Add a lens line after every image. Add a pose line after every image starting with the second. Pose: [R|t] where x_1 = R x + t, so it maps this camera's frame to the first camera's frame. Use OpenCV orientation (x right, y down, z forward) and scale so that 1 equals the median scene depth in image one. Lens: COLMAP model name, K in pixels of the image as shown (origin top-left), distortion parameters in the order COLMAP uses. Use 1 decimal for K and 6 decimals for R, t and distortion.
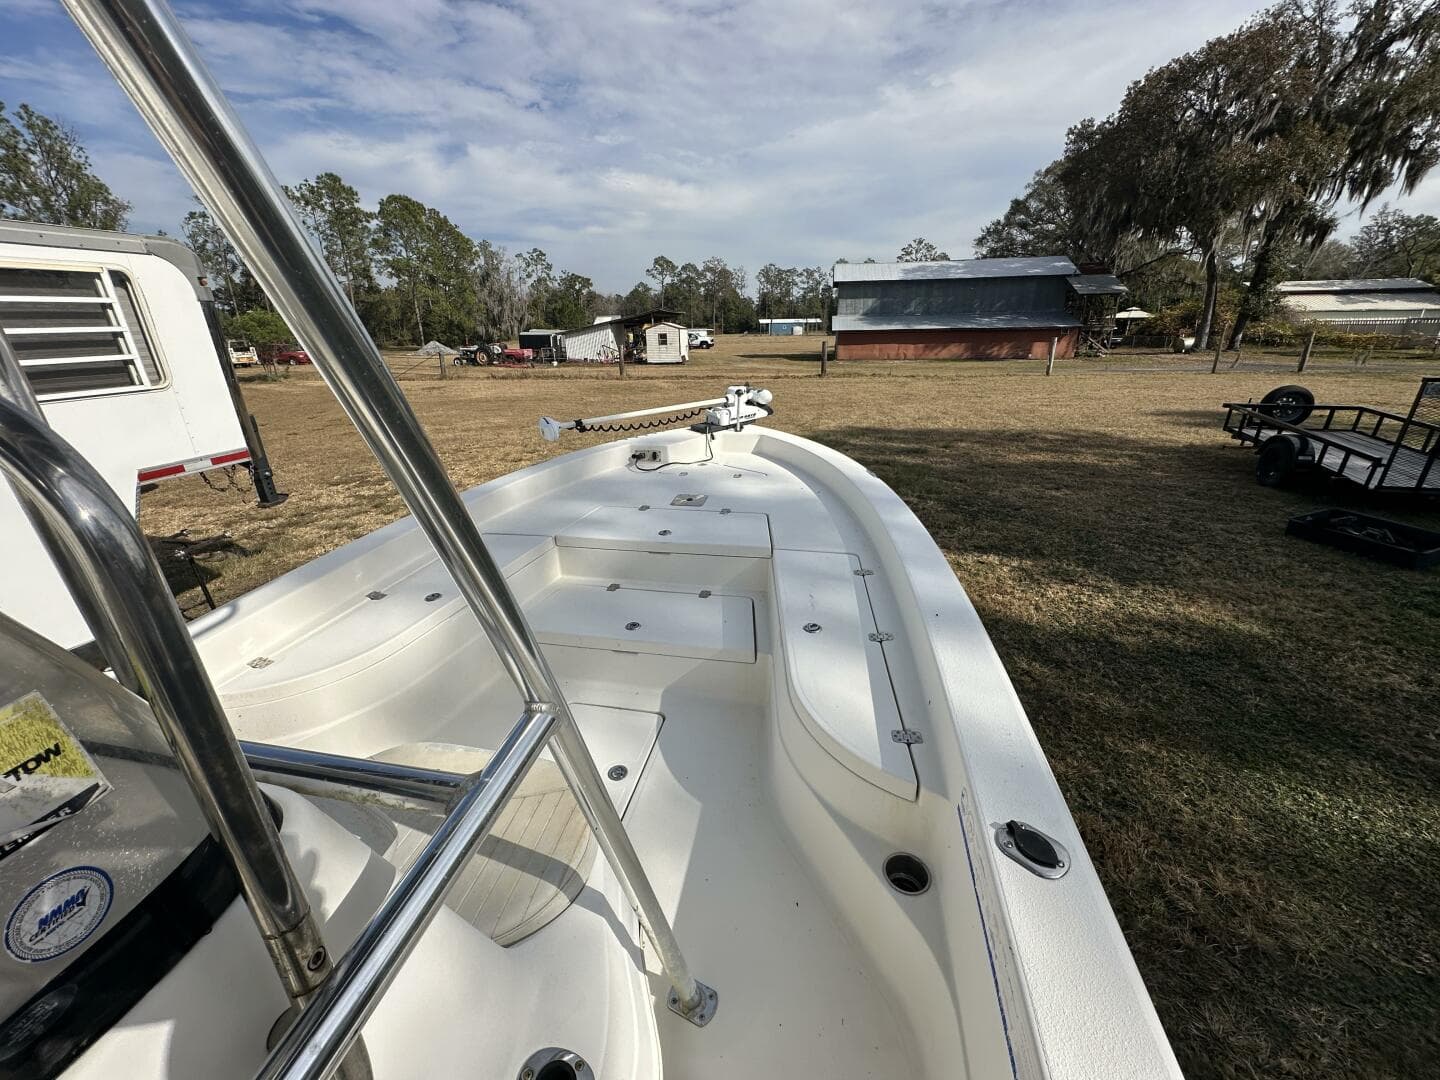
lens RADIAL K [[580.6, 0, 723.6], [0, 580.6, 534.3], [0, 0, 1]] dist [-0.013389, 0.004237]
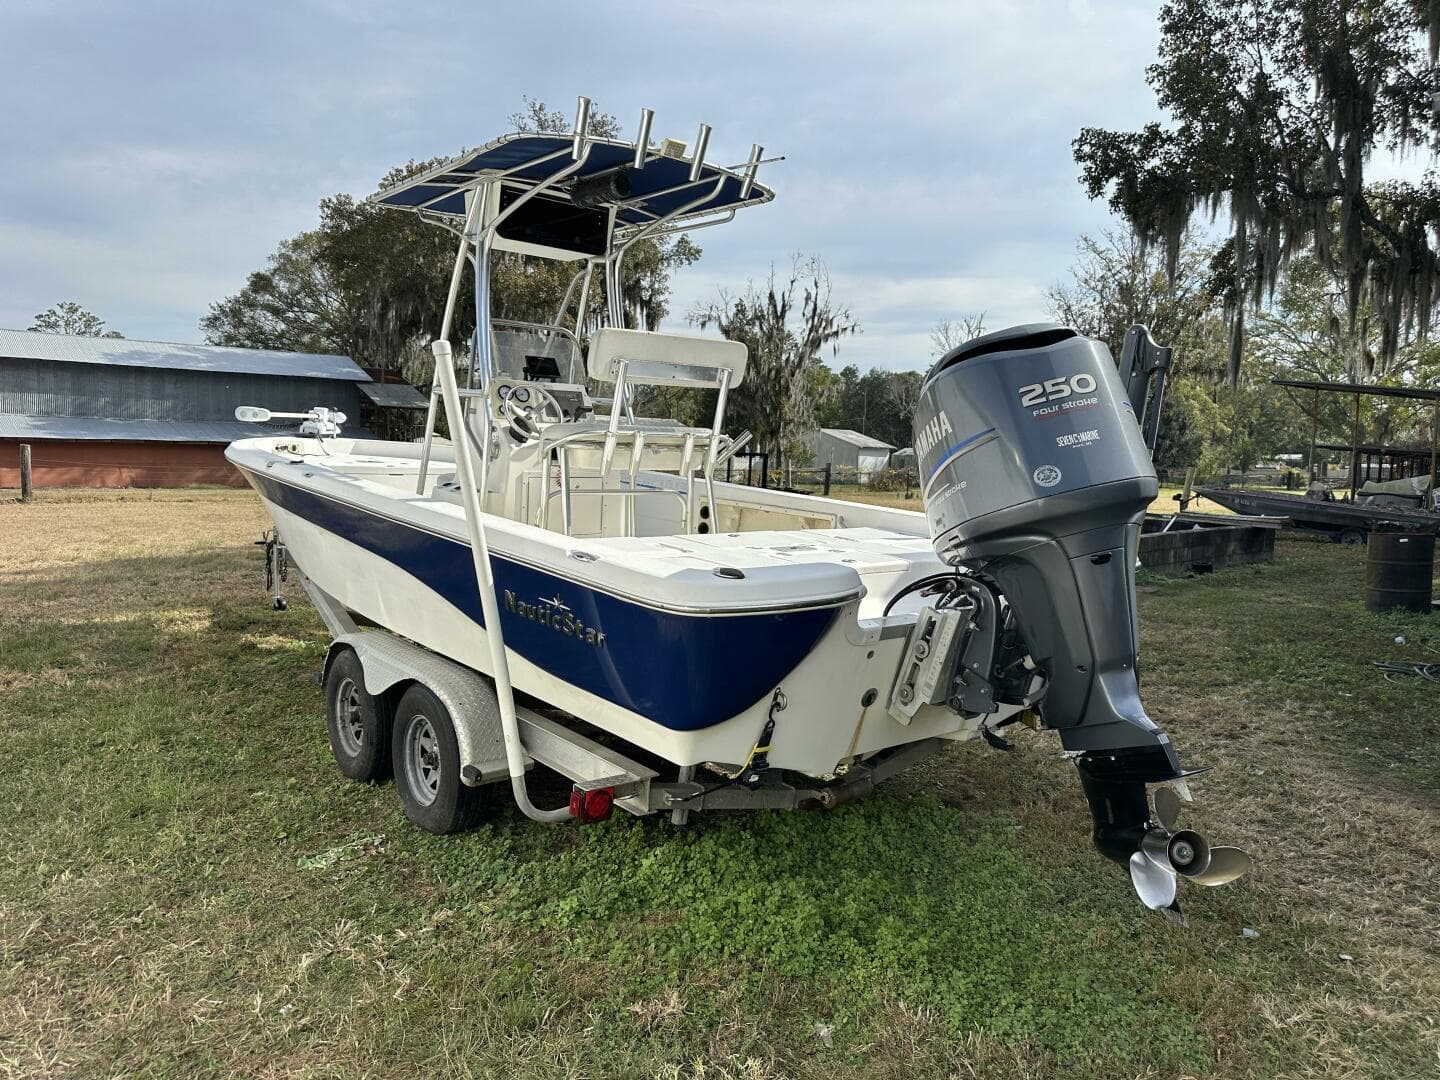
lens RADIAL K [[1030.8, 0, 720.7], [0, 1030.8, 550.2], [0, 0, 1]] dist [0.053717, -0.061082]
pose [[0.637919, -0.033374, 0.769380, -0.124914], [0.231995, 0.960977, -0.150670, 0.062450], [-0.734328, 0.274607, 0.620769, -0.102699]]
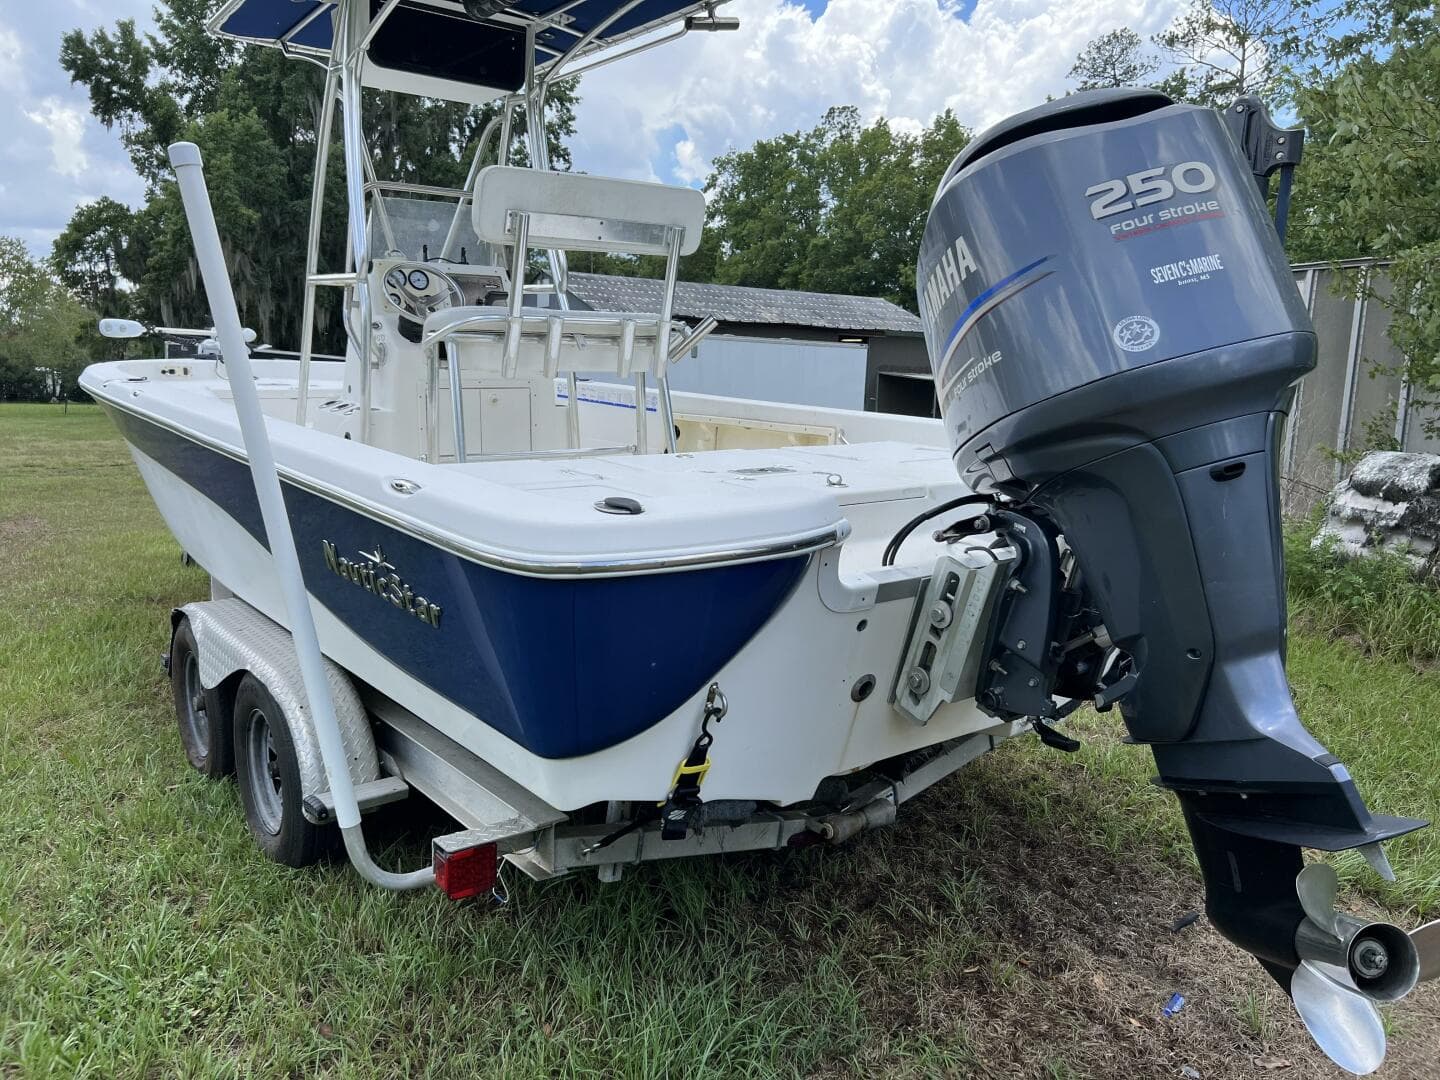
lens RADIAL K [[1135.6, 0, 684.8], [0, 1135.6, 548.3], [0, 0, 1]] dist [0.003969, -0.005641]
pose [[0.678054, -0.090337, 0.729440, -0.100364], [0.247926, 0.962367, -0.111277, 0.061035], [-0.691936, 0.256299, 0.674933, -0.091583]]
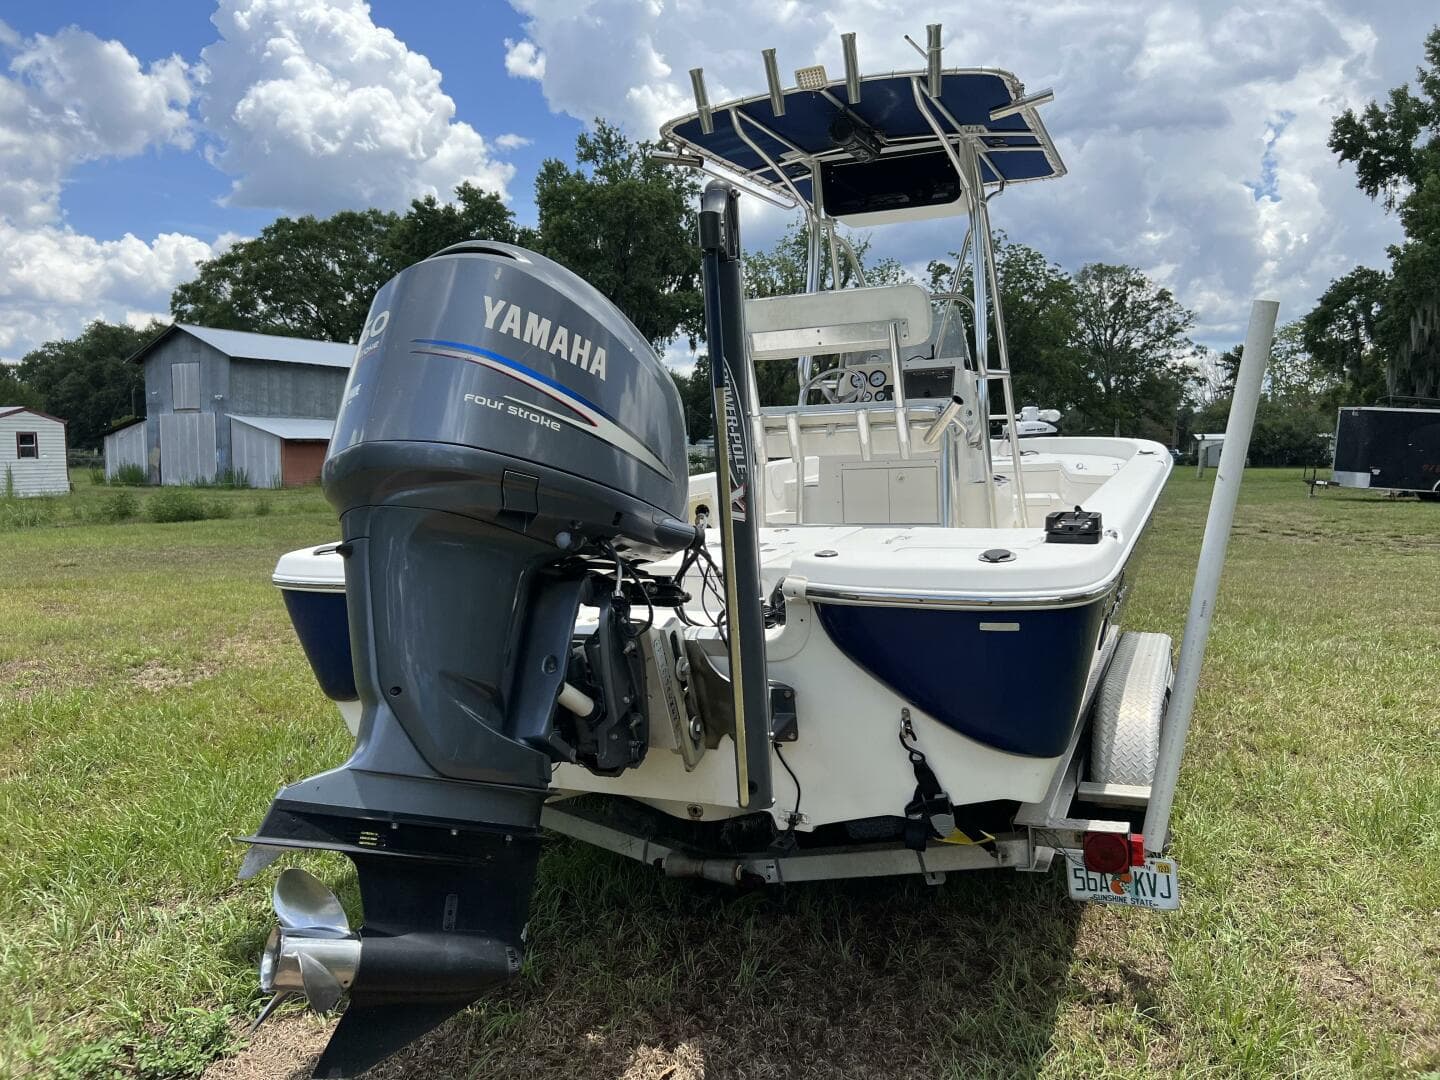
lens RADIAL K [[1116.2, 0, 731.0], [0, 1116.2, 537.5], [0, 0, 1]] dist [0.025488, -0.038314]
pose [[0.977630, 0.004322, -0.210290, -0.009903], [-0.063930, 0.958595, -0.277504, 0.074441], [0.200383, 0.284740, 0.937427, -0.133108]]
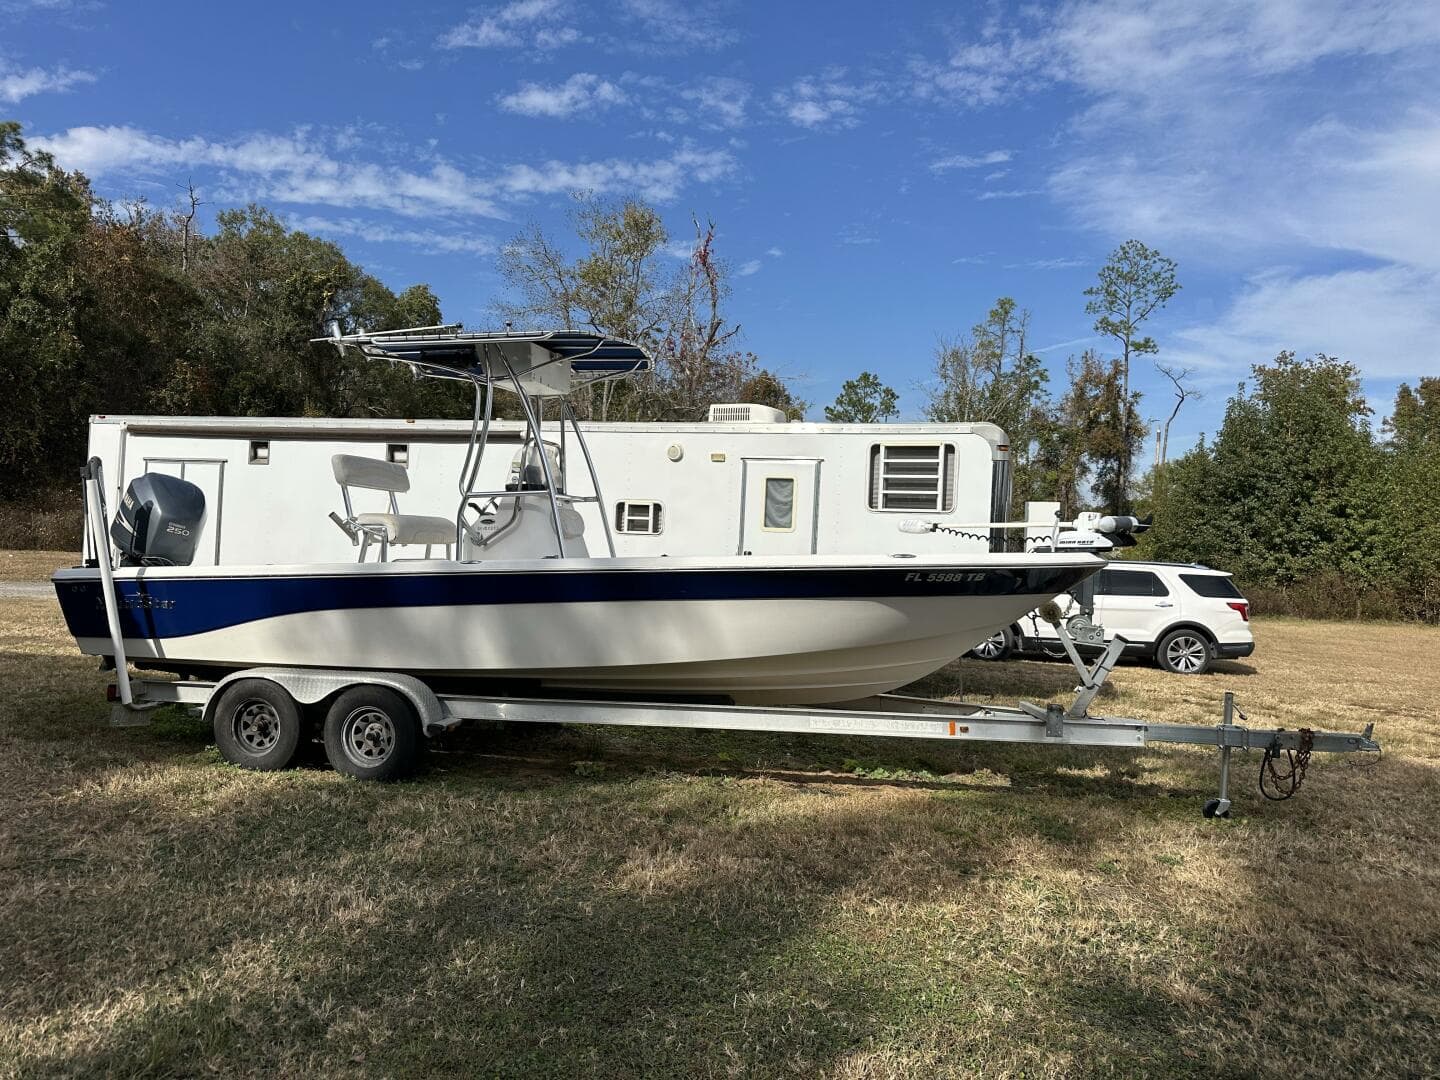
lens RADIAL K [[1030.8, 0, 721.7], [0, 1030.8, 545.5], [0, 0, 1]] dist [0.053717, -0.061082]
pose [[-0.073749, 0.020387, -0.997068, 0.186125], [-0.382029, 0.922948, 0.047129, -0.006923], [0.921203, 0.384385, -0.060278, 0.063387]]
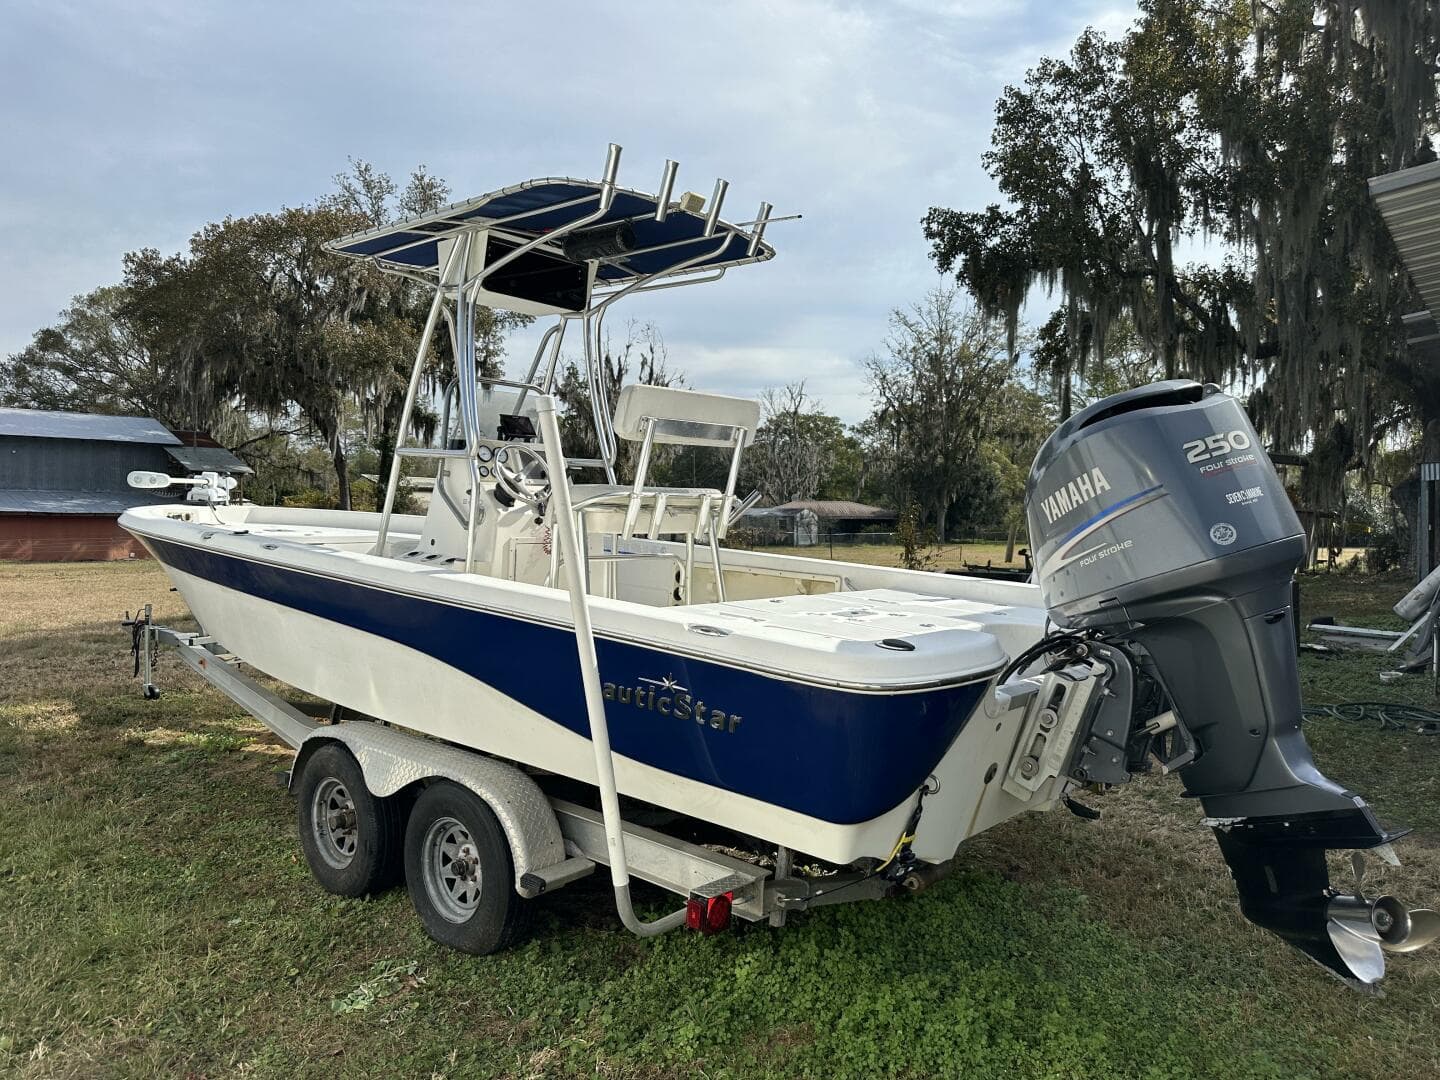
lens RADIAL K [[1030.8, 0, 712.5], [0, 1030.8, 535.0], [0, 0, 1]] dist [0.053717, -0.061082]
pose [[0.502718, 0.014490, 0.864329, -0.133567], [0.280668, 0.942956, -0.179053, 0.054009], [-0.817618, 0.332602, 0.469974, -0.078428]]
